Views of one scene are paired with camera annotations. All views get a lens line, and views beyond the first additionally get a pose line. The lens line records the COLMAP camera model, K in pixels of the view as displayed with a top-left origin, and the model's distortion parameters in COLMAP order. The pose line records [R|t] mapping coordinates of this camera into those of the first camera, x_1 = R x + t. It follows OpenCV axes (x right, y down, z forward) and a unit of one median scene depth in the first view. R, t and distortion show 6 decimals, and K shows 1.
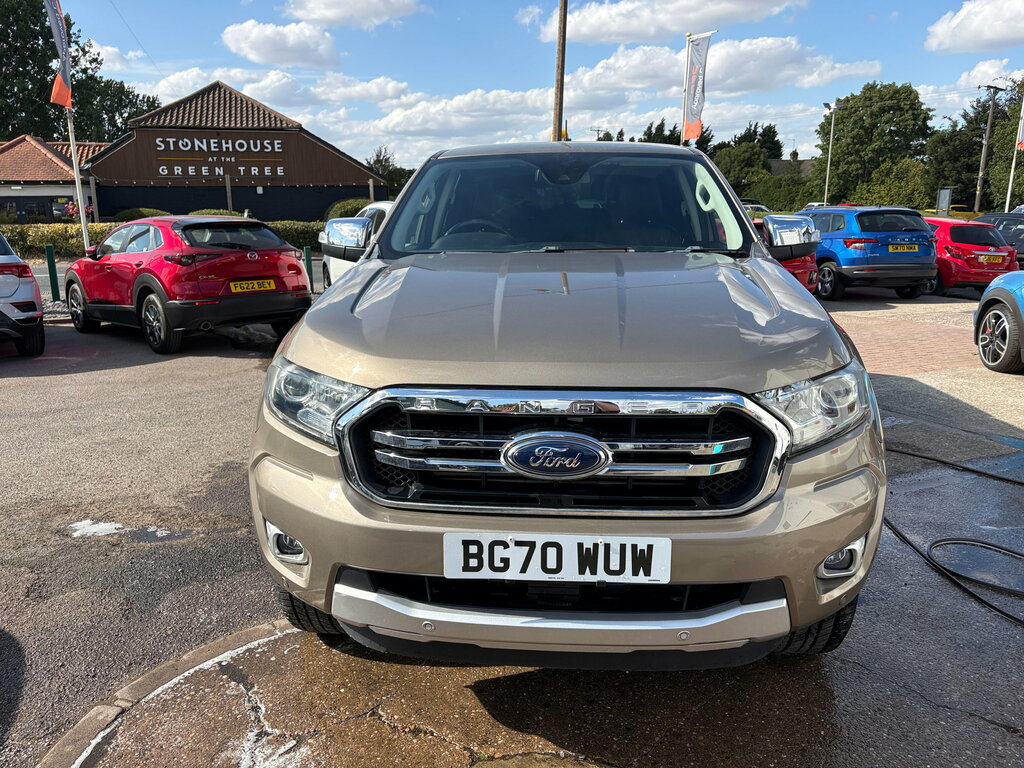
lens RADIAL K [[812.5, 0, 512.0], [0, 812.5, 384.0], [0, 0, 1]] dist [0.076596, -0.106907]
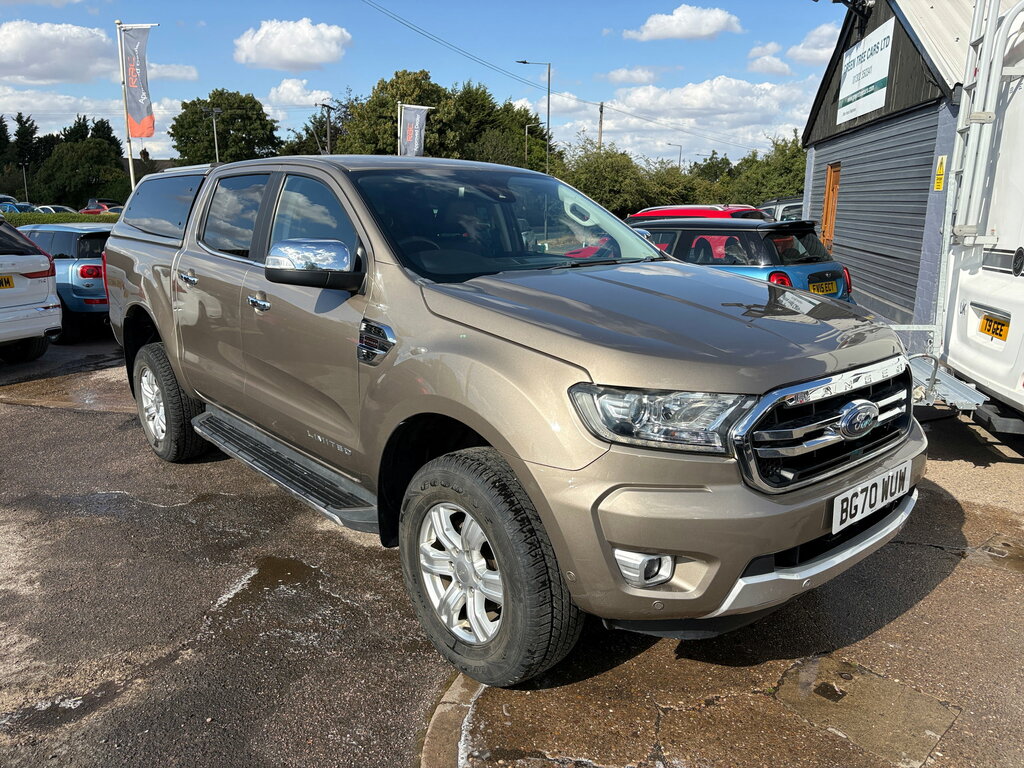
lens RADIAL K [[812.5, 0, 512.0], [0, 812.5, 384.0], [0, 0, 1]] dist [0.076596, -0.106907]
pose [[0.670608, -0.150685, 0.726346, -0.097296], [0.150154, 0.986456, 0.066015, -0.010704], [-0.726456, 0.064794, 0.684151, 0.038008]]
